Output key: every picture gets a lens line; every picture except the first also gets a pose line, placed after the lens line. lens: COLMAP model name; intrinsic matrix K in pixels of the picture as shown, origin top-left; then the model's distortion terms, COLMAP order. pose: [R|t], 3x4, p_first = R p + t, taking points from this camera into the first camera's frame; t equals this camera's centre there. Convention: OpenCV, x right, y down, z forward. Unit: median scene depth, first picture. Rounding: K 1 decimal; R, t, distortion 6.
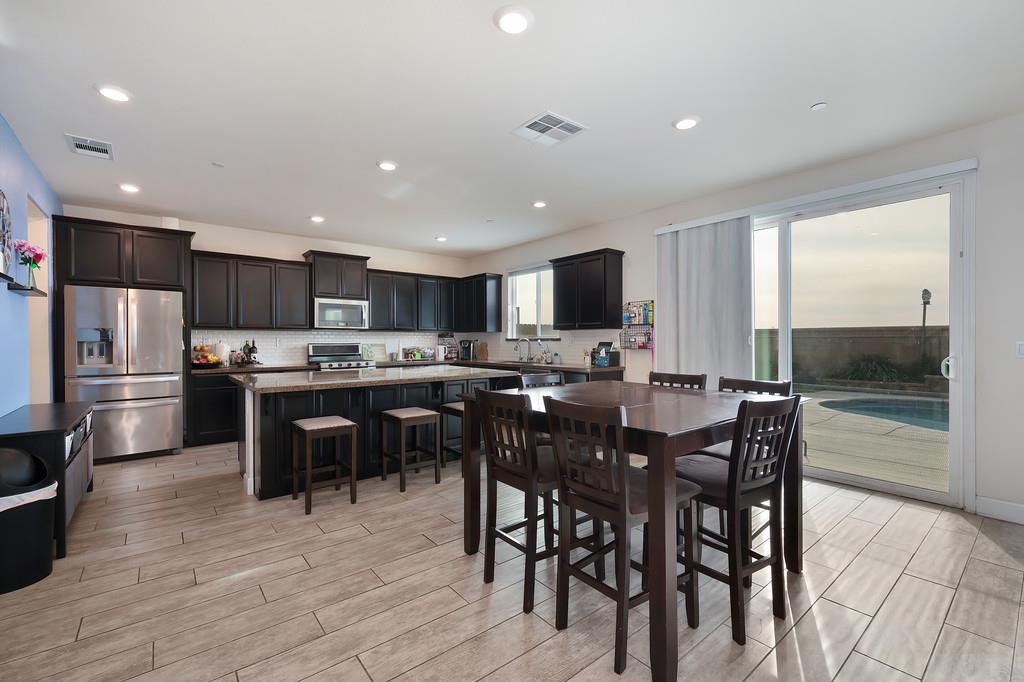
lens RADIAL K [[444.2, 0, 517.0], [0, 444.2, 342.5], [0, 0, 1]] dist [-0.000669, -0.000161]
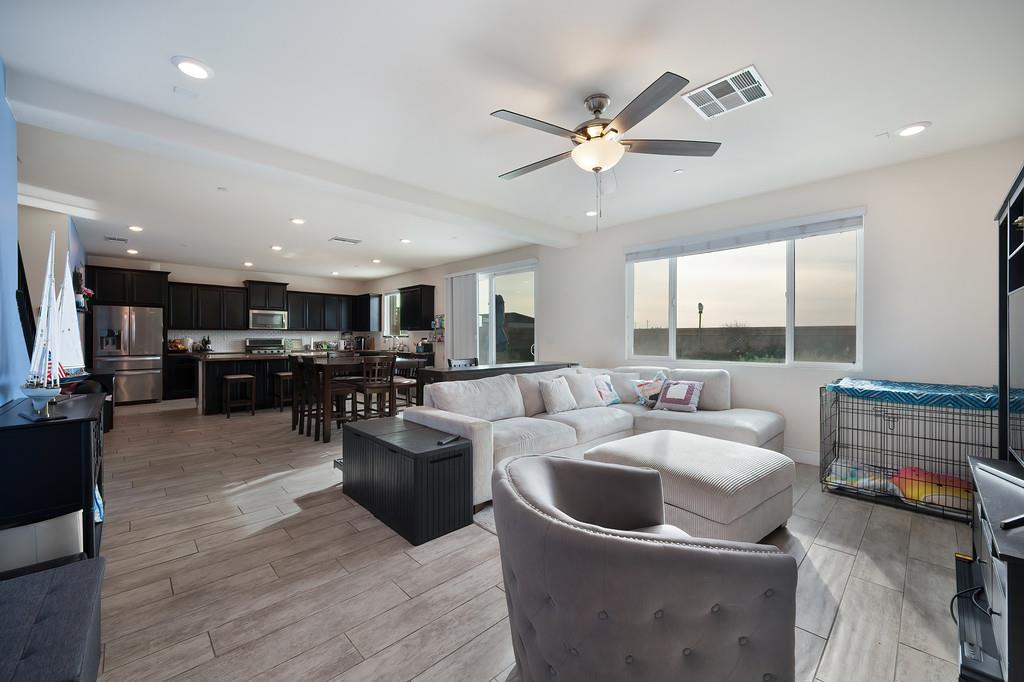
lens RADIAL K [[407.0, 0, 515.6], [0, 407.0, 334.5], [0, 0, 1]] dist [0.000649, 0.000184]
pose [[0.996444, 0.003522, 0.084181, 0.416223], [-0.002606, 0.999936, -0.010995, 0.002086], [-0.084214, 0.010736, 0.996390, -0.599538]]
